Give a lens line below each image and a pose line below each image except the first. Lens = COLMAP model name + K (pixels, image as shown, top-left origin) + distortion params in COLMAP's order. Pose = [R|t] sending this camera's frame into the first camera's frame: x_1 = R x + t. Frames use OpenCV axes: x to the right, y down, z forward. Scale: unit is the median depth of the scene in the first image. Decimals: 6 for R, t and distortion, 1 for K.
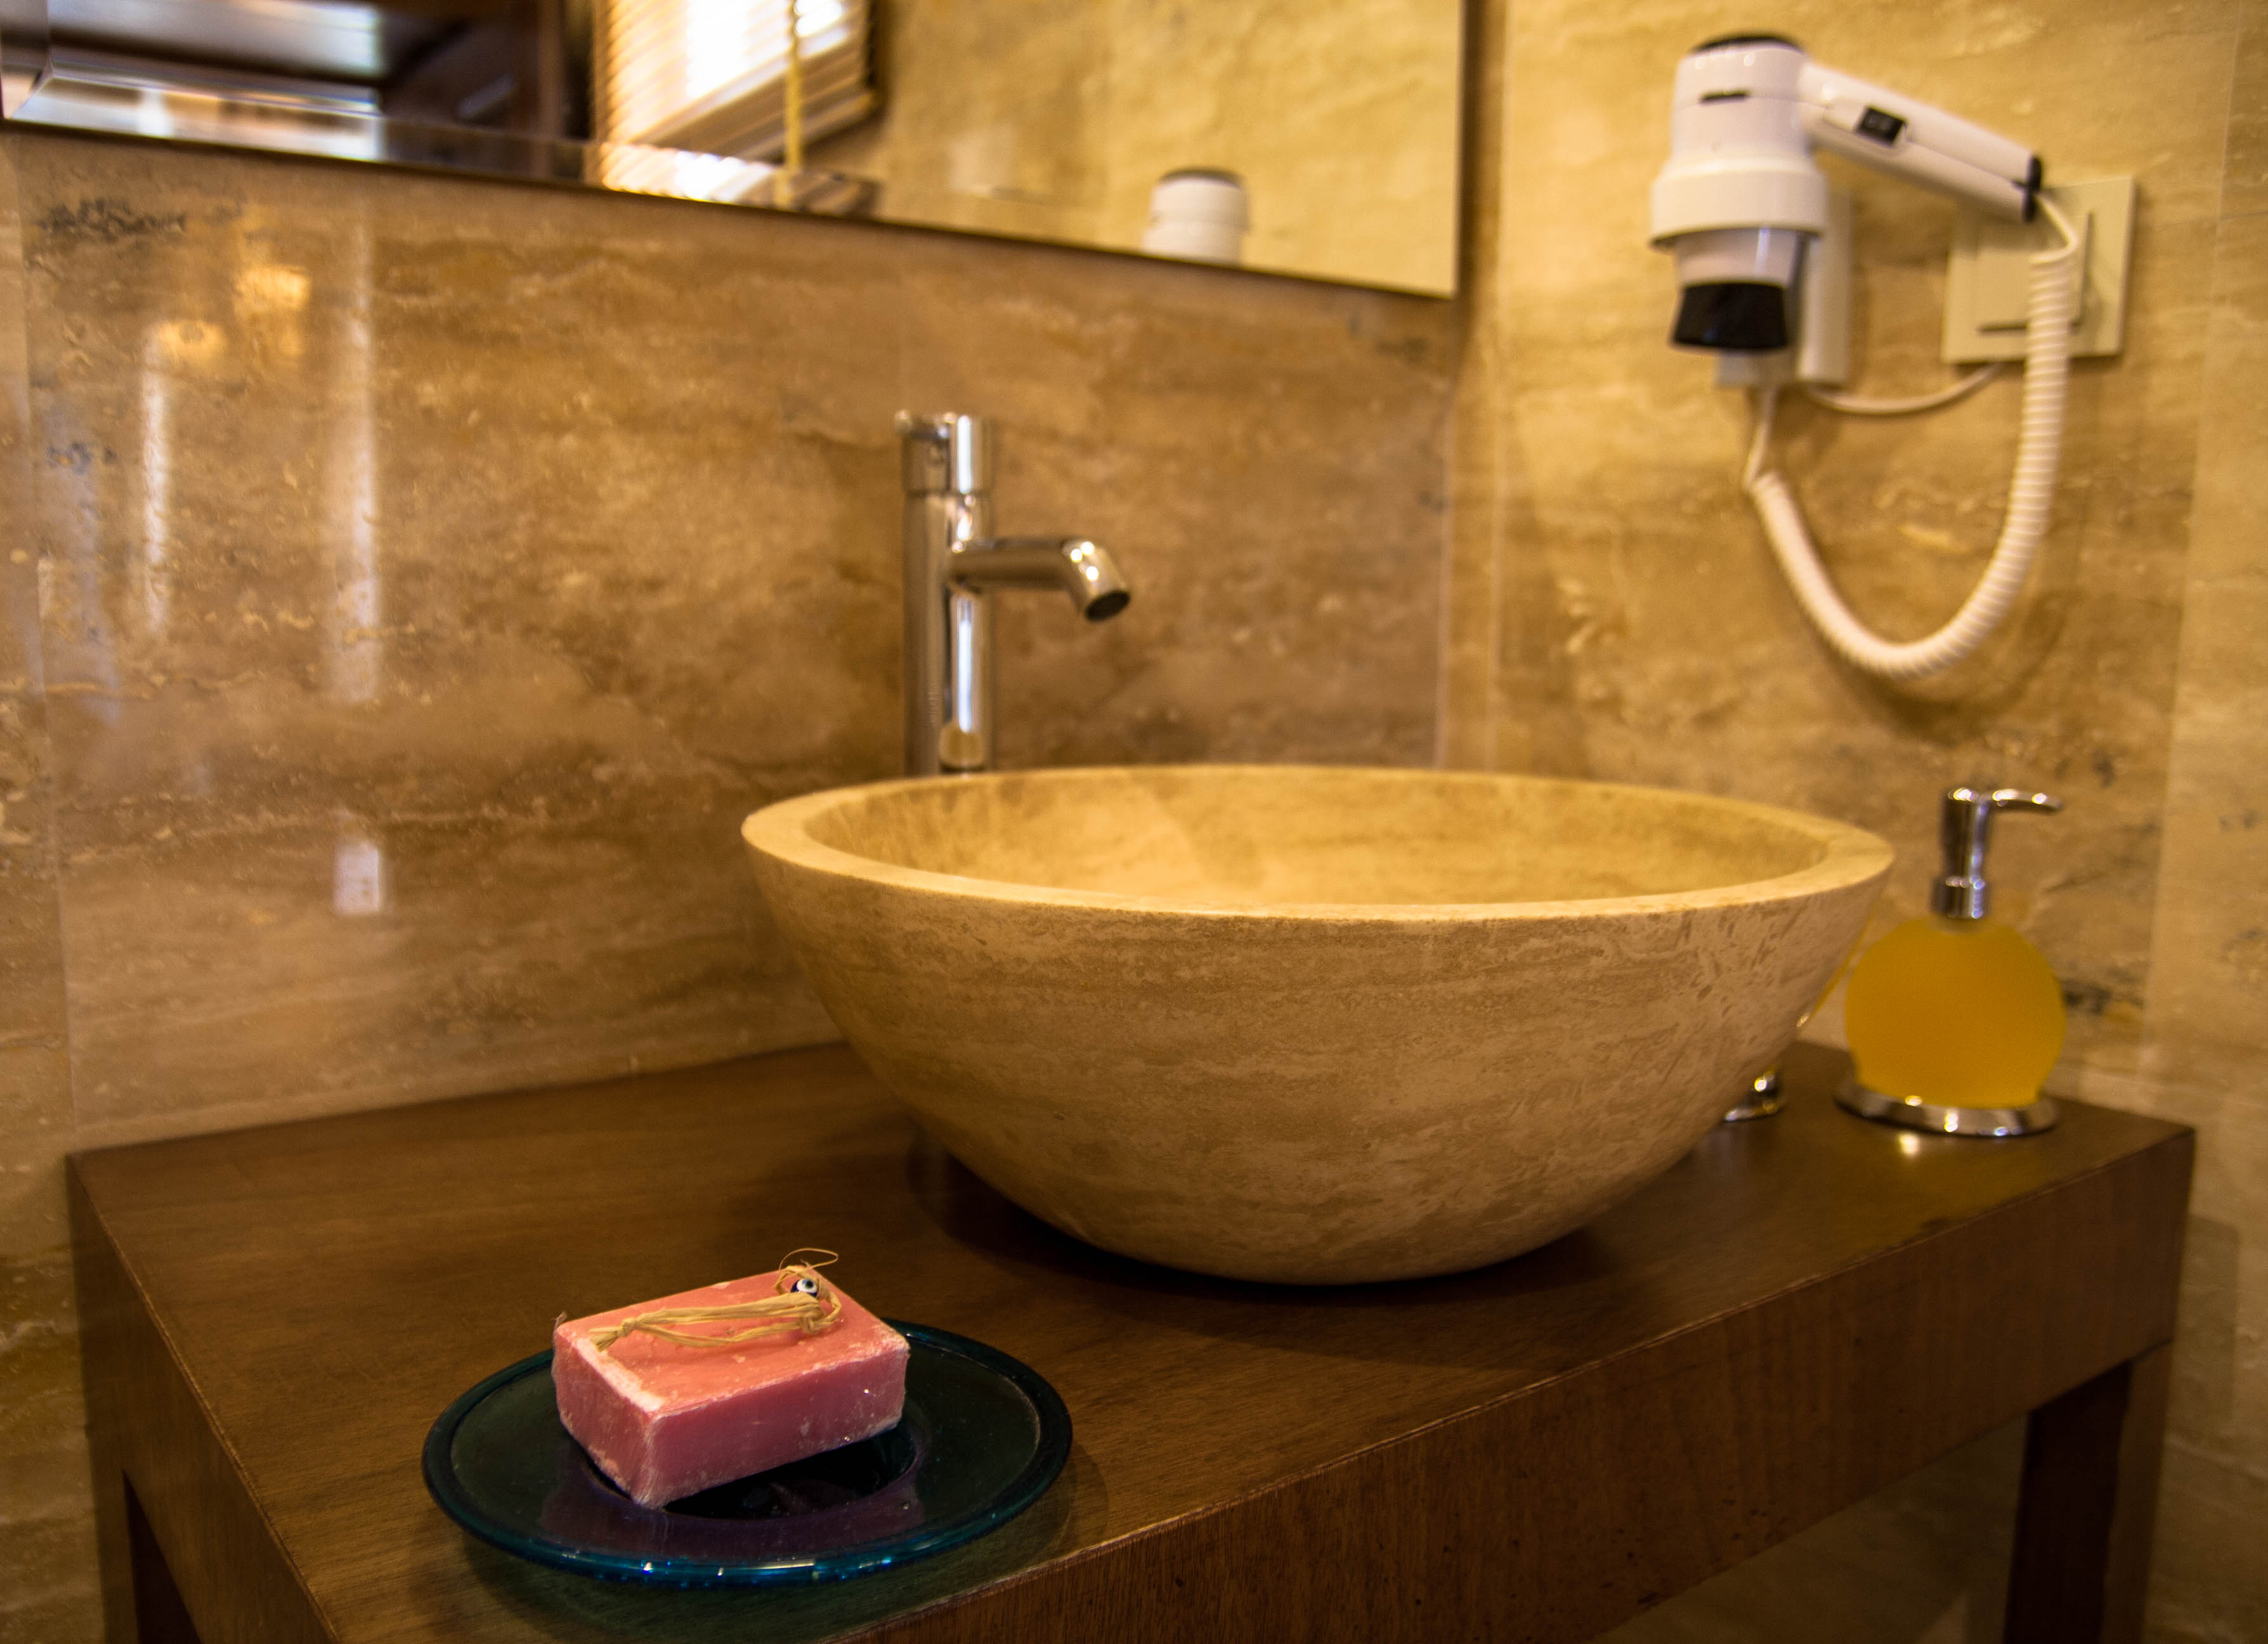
lens RADIAL K [[1950.5, 0, 1132.3], [0, 1950.5, 898.0], [0, 0, 1]] dist [-0.141079, 0.096162]
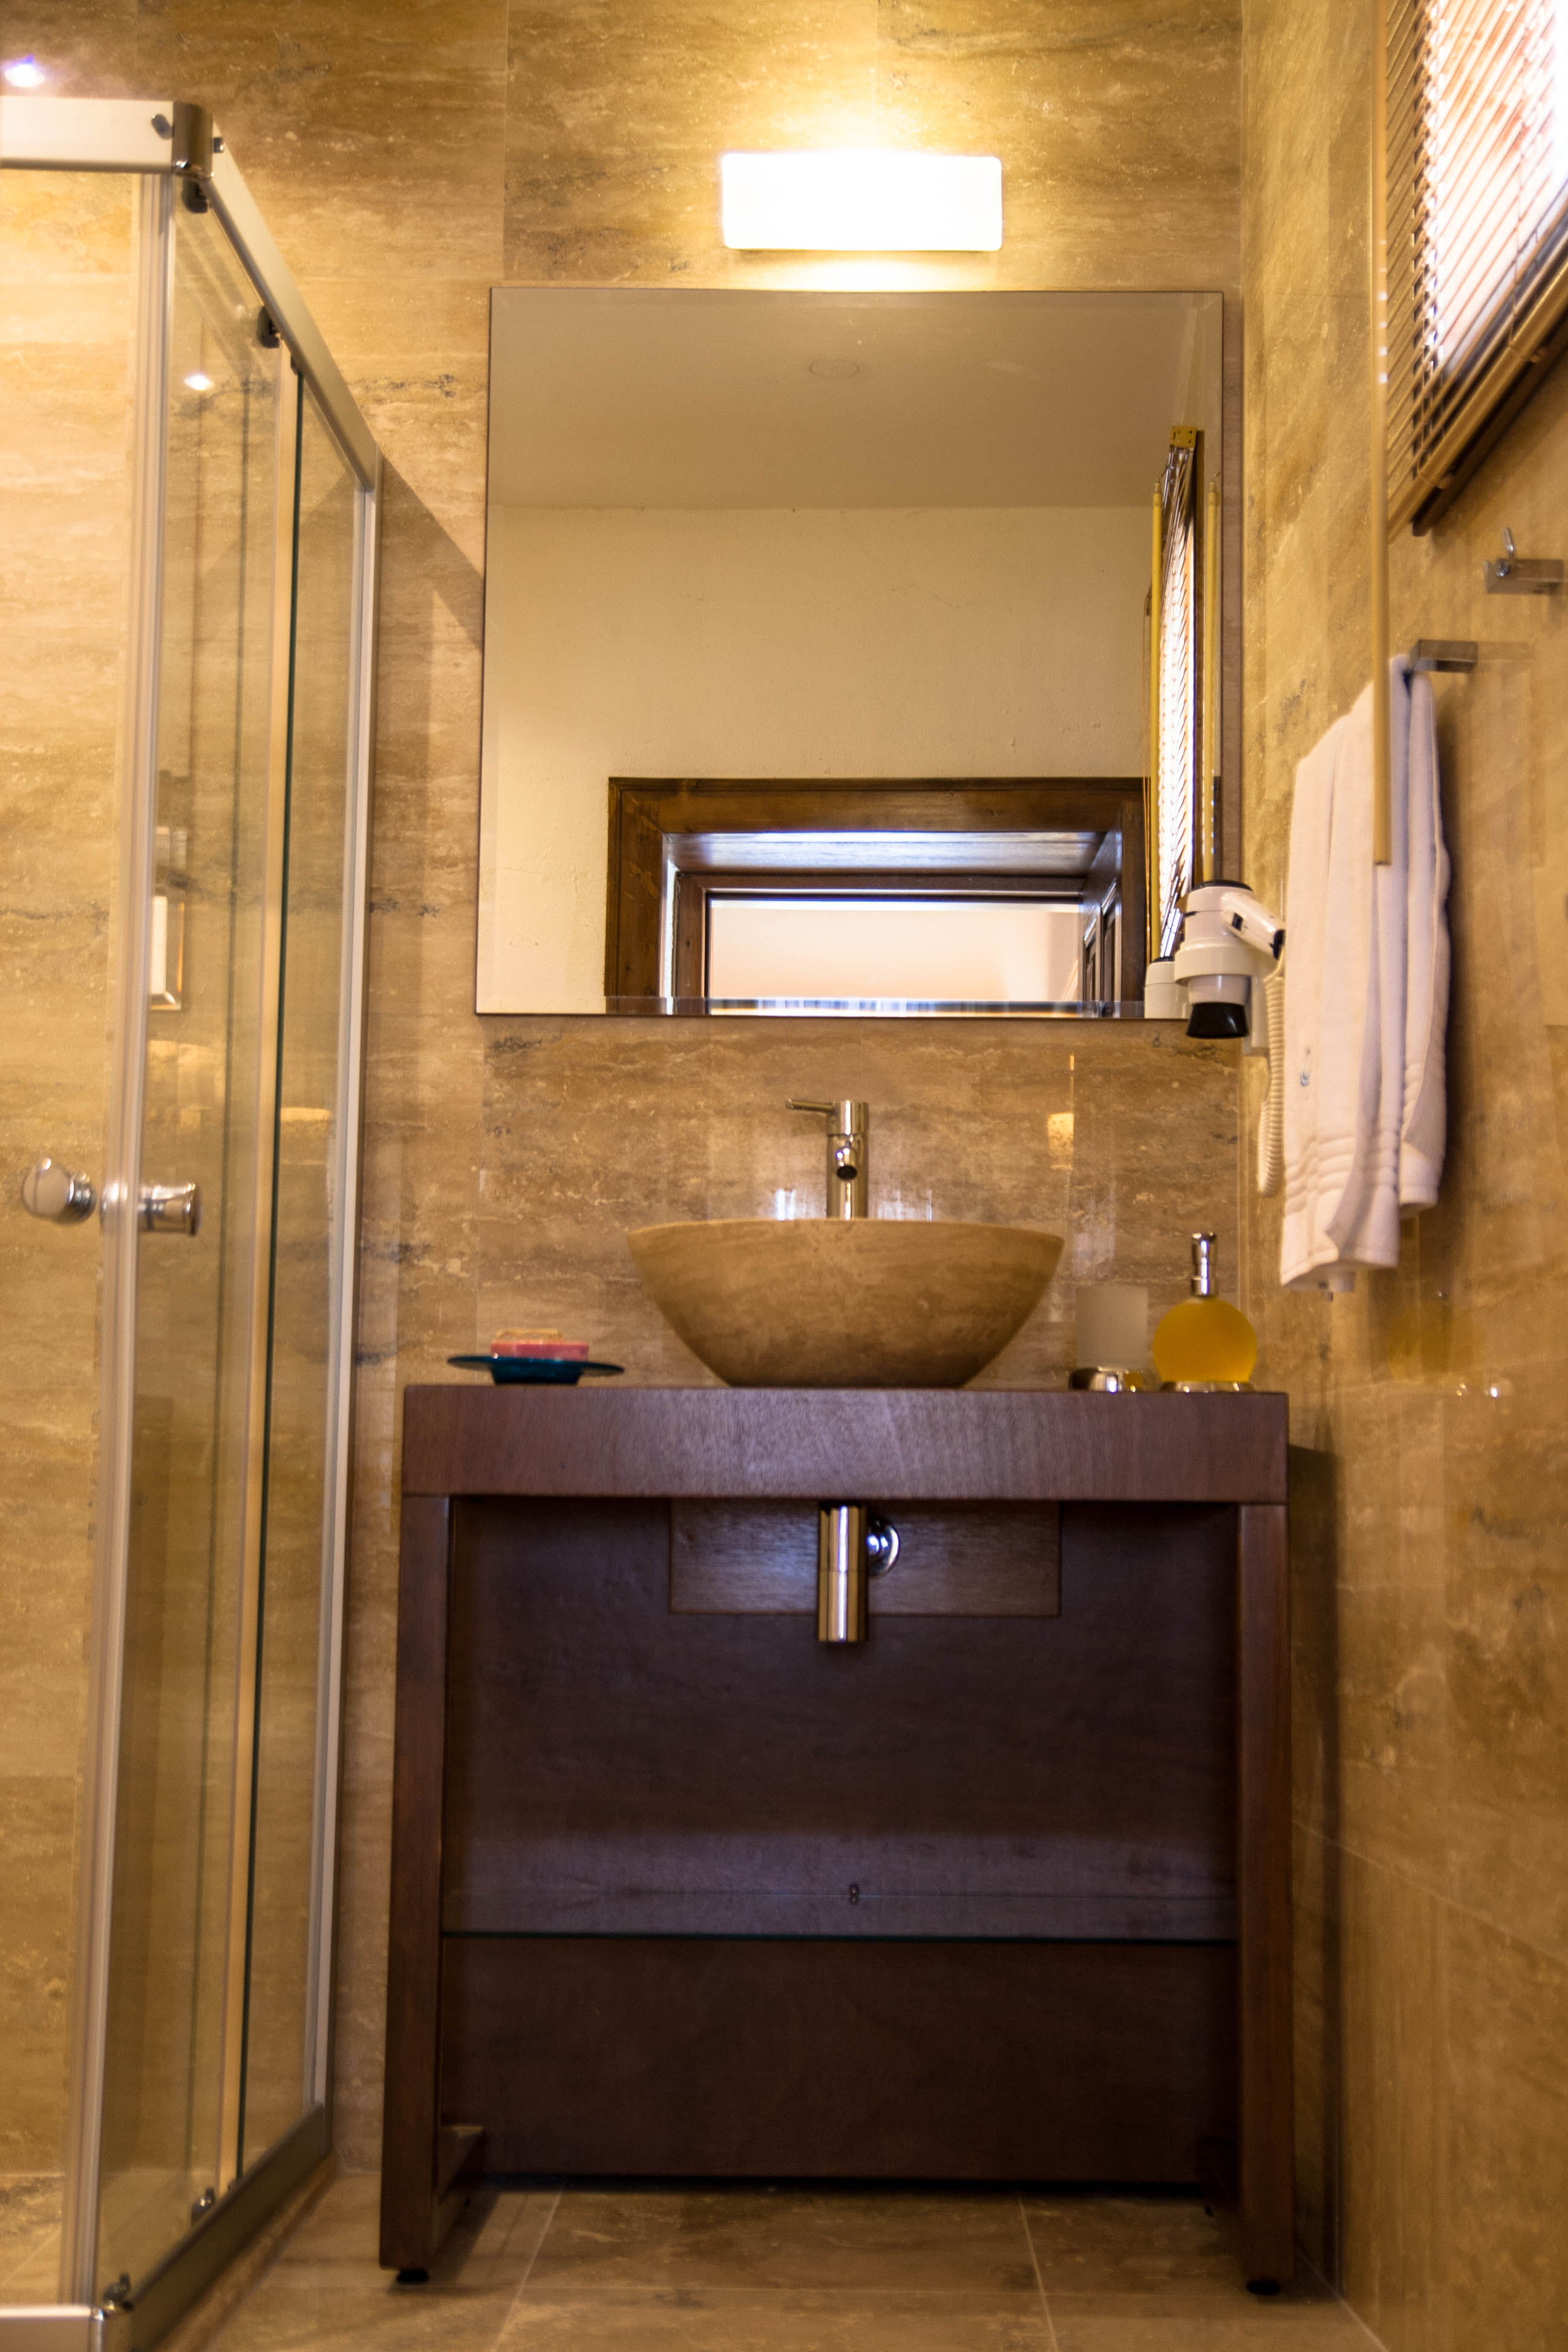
lens RADIAL K [[3176.3, 0, 784.0], [0, 3176.3, 1176.0], [0, 0, 1]] dist [0.003888, 0.035641]
pose [[0.804802, -0.060185, -0.590484, 2.071582], [-0.097361, 0.967984, -0.231360, 0.708196], [0.585503, 0.243689, 0.773176, -1.904476]]
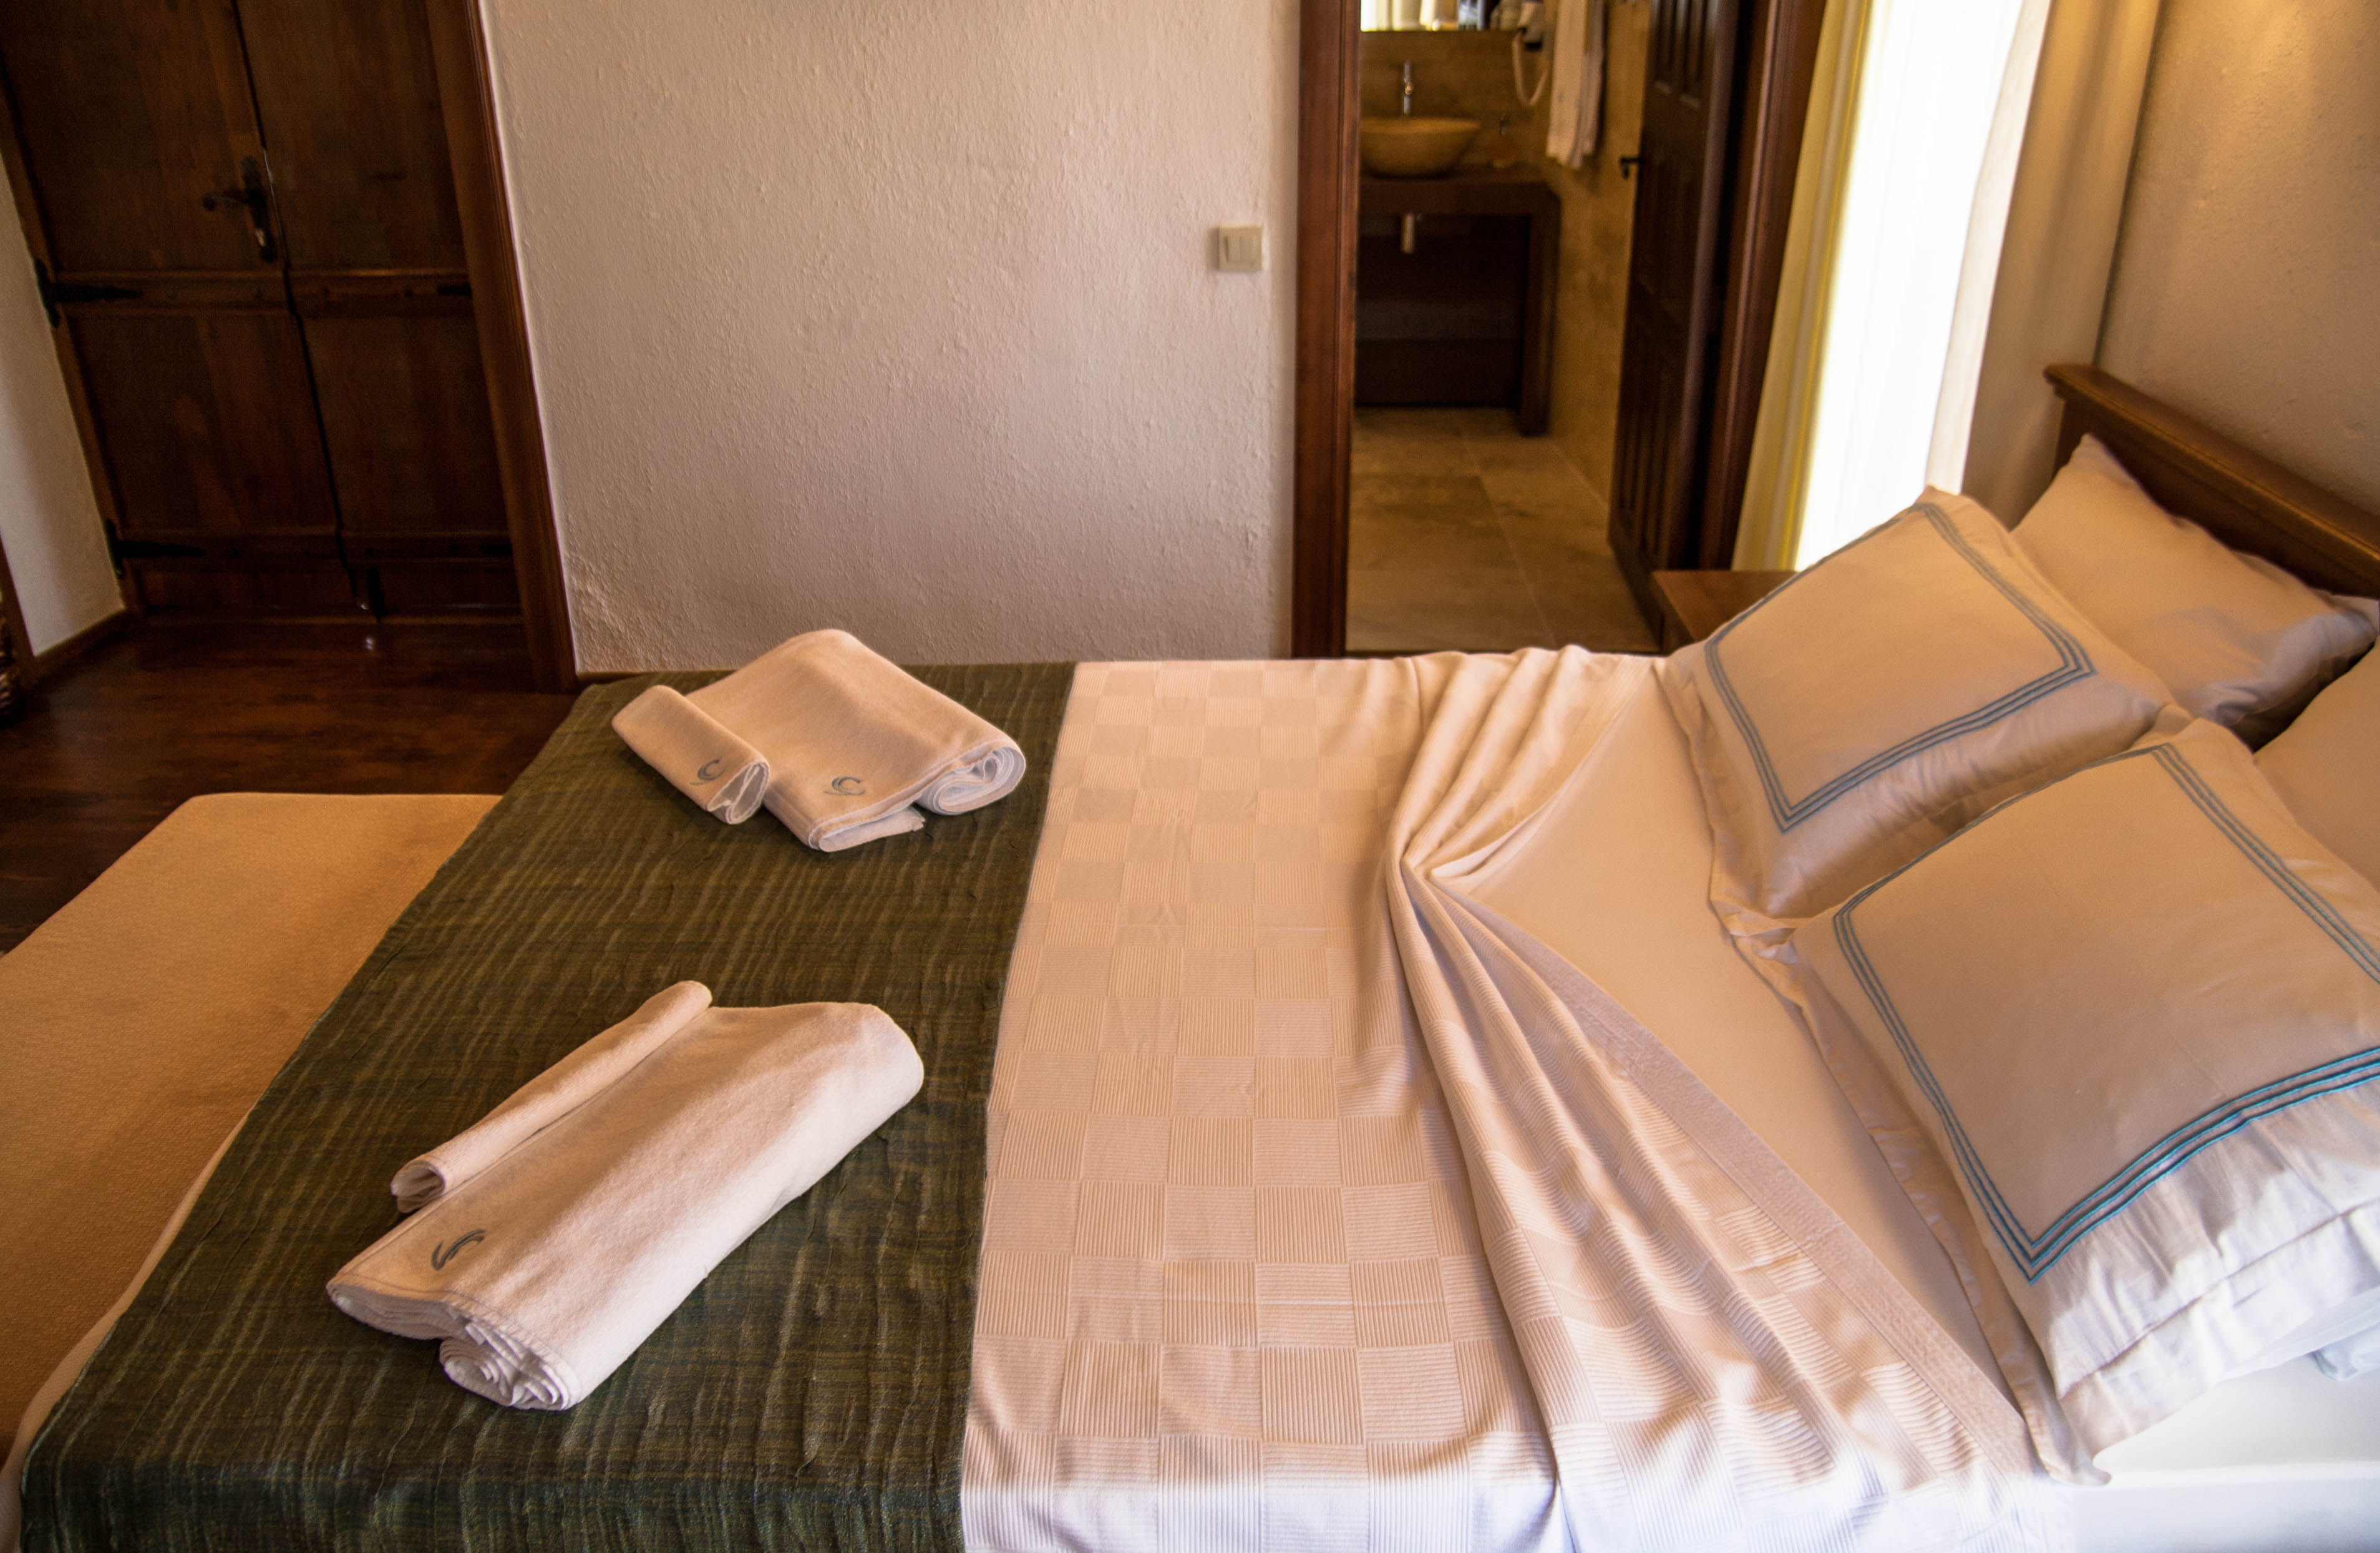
lens RADIAL K [[1901.3, 0, 1190.0], [0, 1901.3, 776.5], [0, 0, 1]] dist [-0.157937, 0.175878]
pose [[0.800852, 0.233781, -0.551346, 3.568163], [-0.077747, 0.953452, 0.291350, 0.298629], [0.593794, -0.190463, 0.781750, -5.141813]]
